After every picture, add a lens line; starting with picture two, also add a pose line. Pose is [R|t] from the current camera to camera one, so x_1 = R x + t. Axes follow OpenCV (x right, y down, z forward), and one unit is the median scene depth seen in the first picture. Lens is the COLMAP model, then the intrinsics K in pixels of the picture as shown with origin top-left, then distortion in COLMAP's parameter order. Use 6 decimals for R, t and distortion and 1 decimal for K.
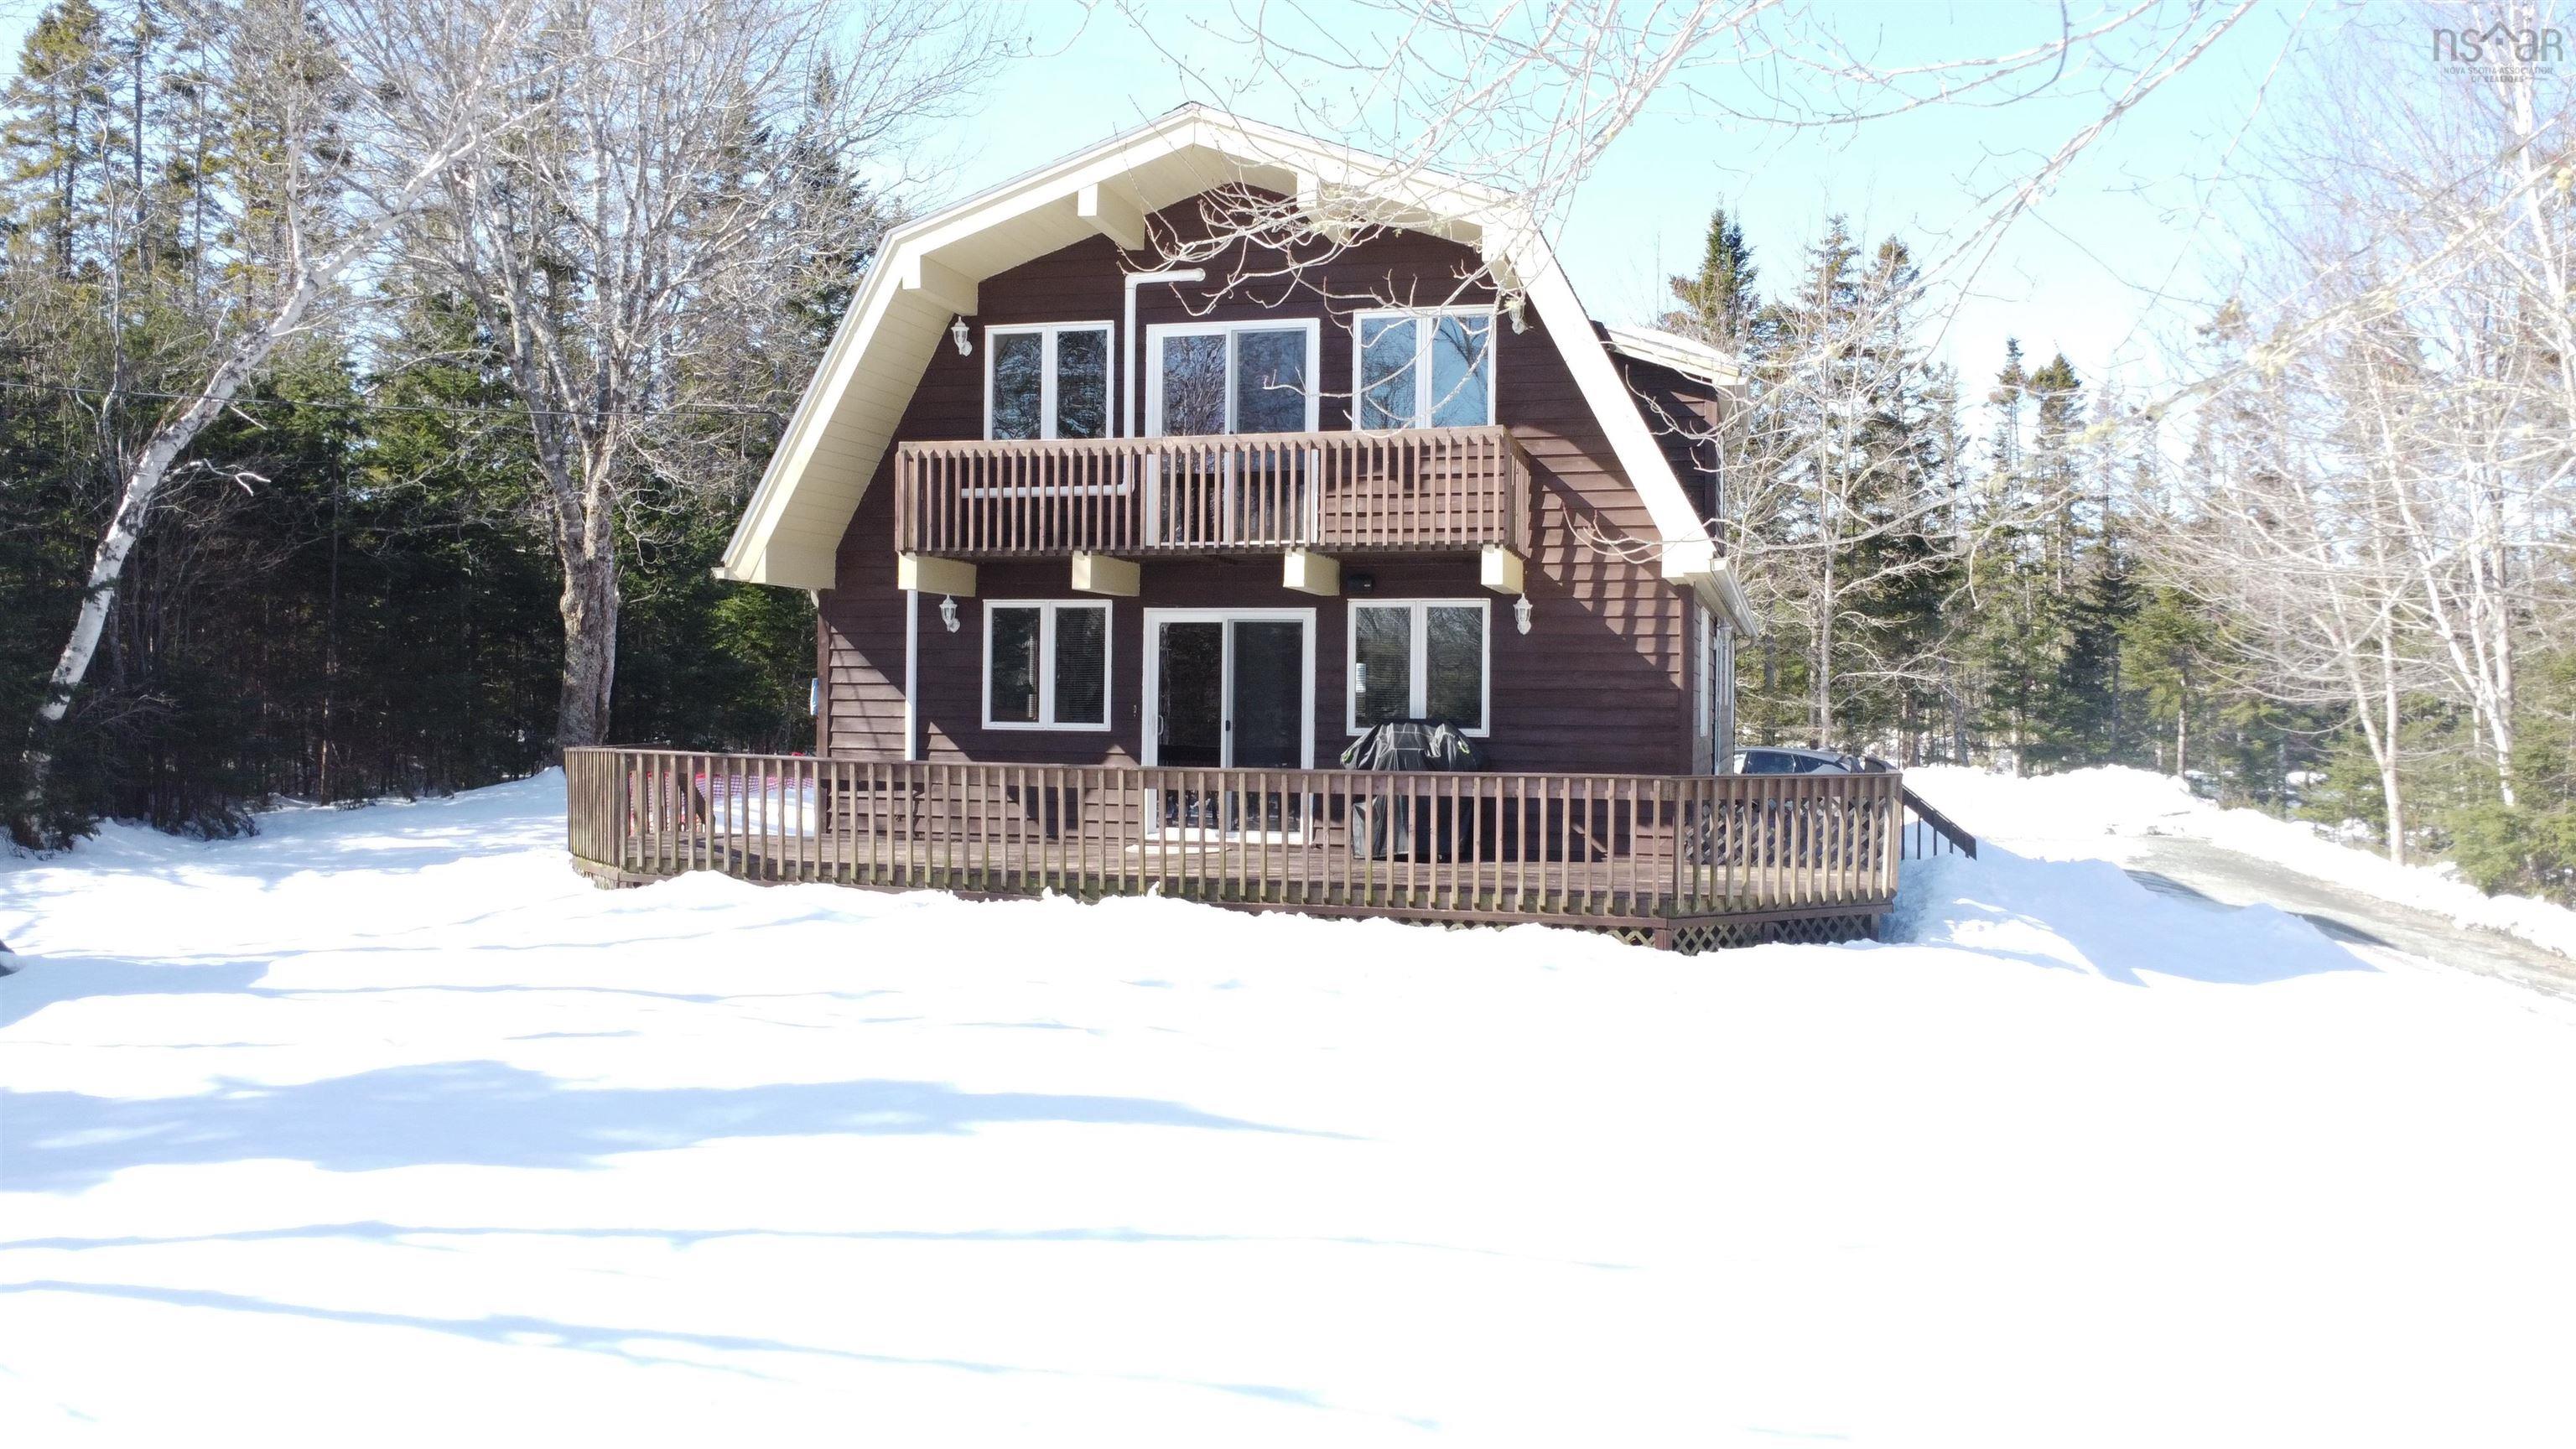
lens RADIAL K [[1929.2, 0, 1288.0], [0, 1929.2, 724.5], [0, 0, 1]] dist [0.001134, -0.000750]
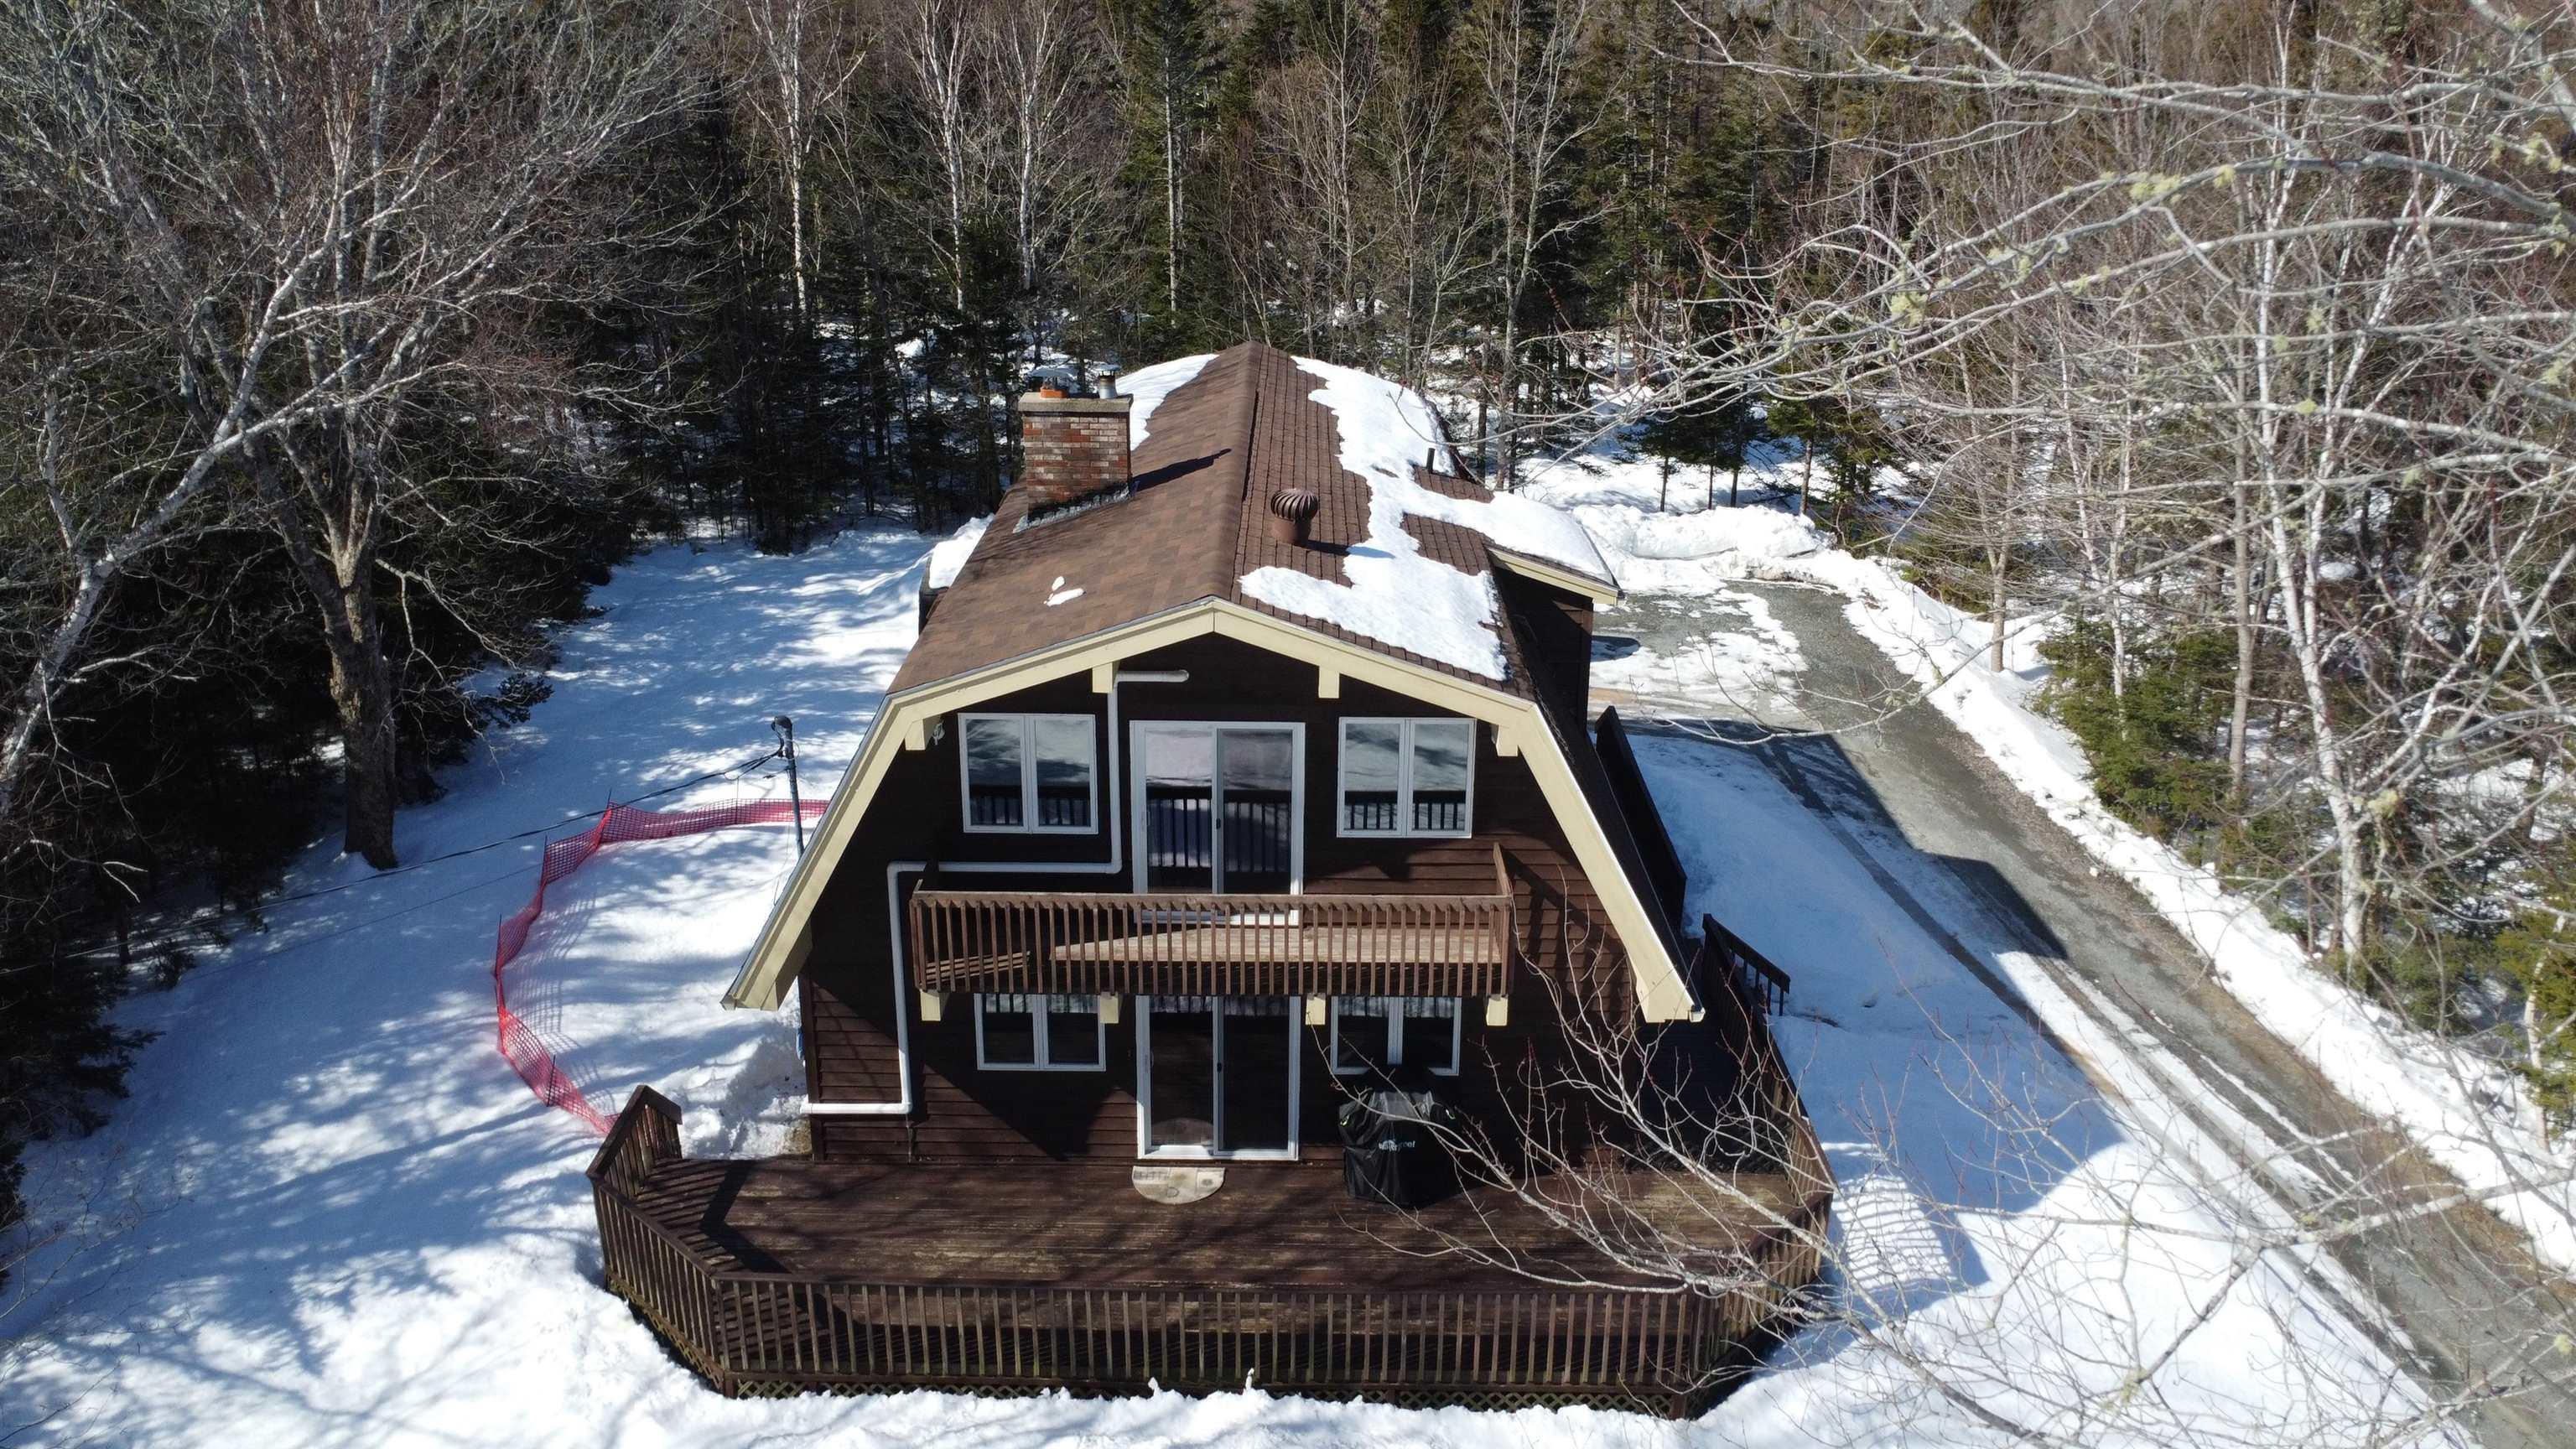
lens RADIAL K [[1947.9, 0, 1288.0], [0, 1947.9, 724.5], [0, 0, 1]] dist [0.010438, 0.003561]
pose [[0.969176, -0.087721, 0.230225, -0.225347], [0.006079, 0.942695, 0.333599, -0.538445], [-0.246296, -0.321917, 0.914171, 0.039089]]
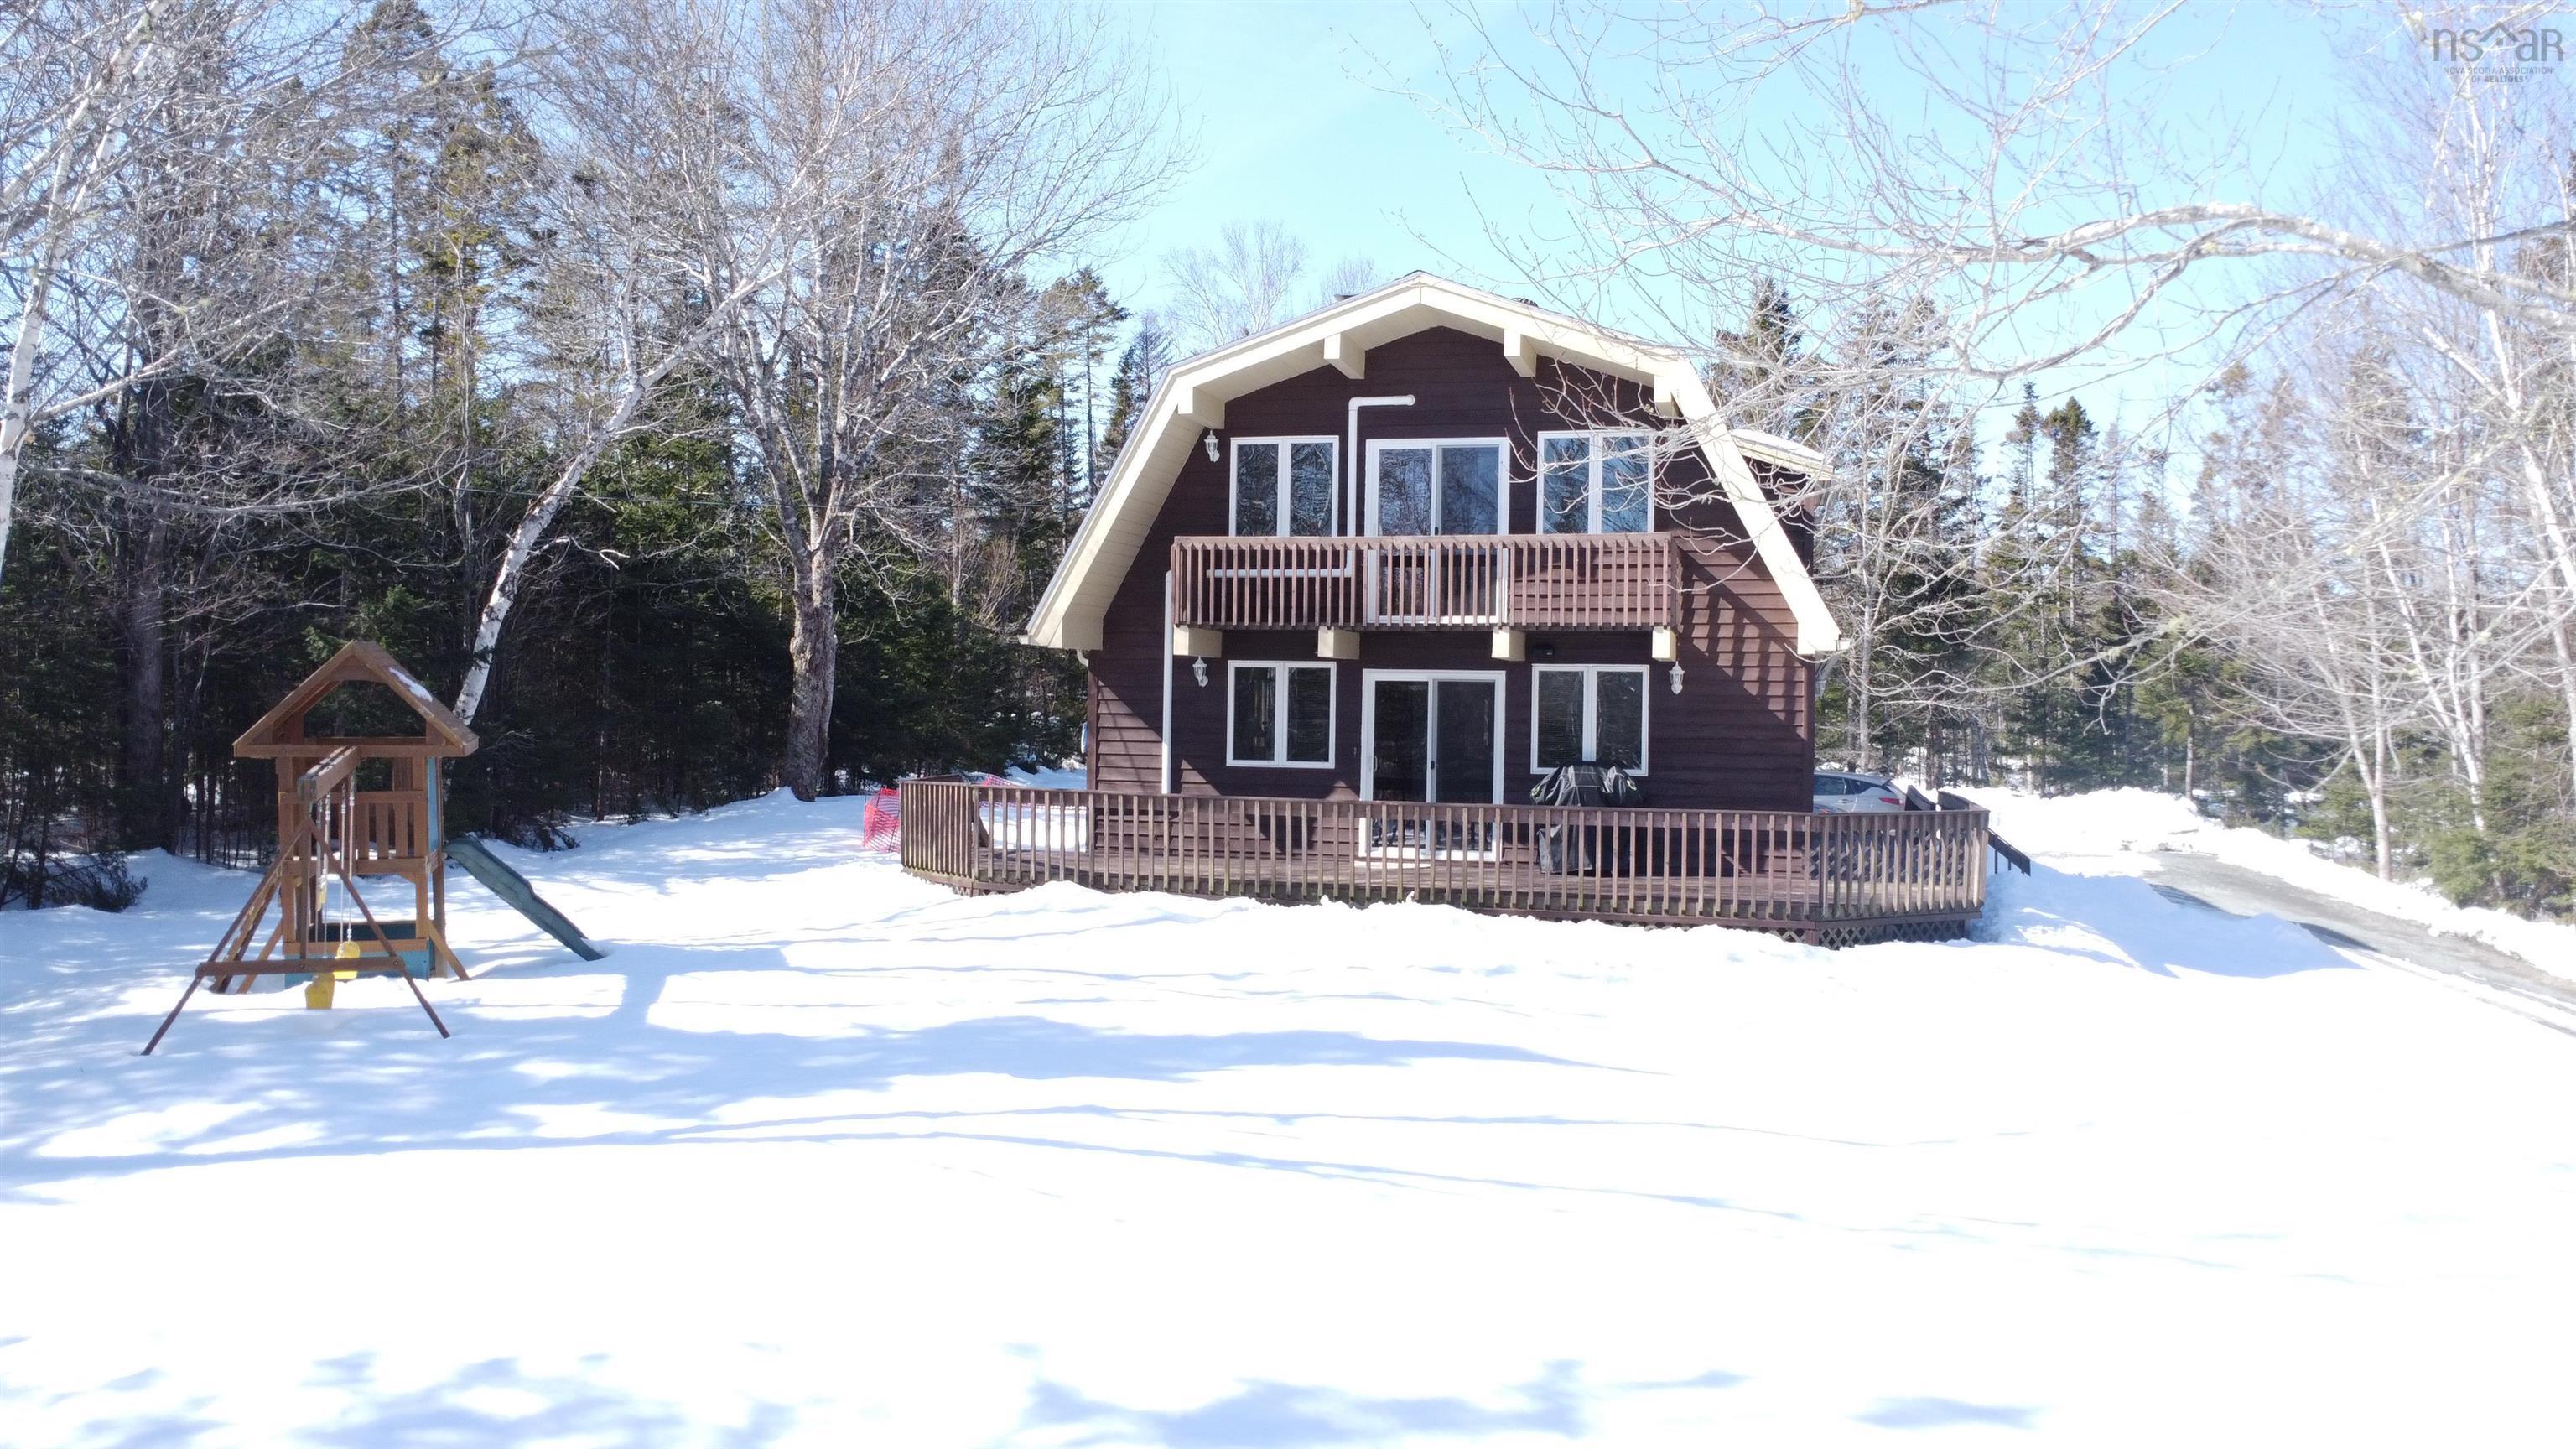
lens RADIAL K [[1929.2, 0, 1288.0], [0, 1929.2, 724.5], [0, 0, 1]] dist [0.001134, -0.000750]
pose [[0.999985, 0.005332, 0.001251, -0.122149], [-0.005328, 0.999981, -0.003149, -0.020422], [-0.001268, 0.003143, 0.999994, -0.230883]]
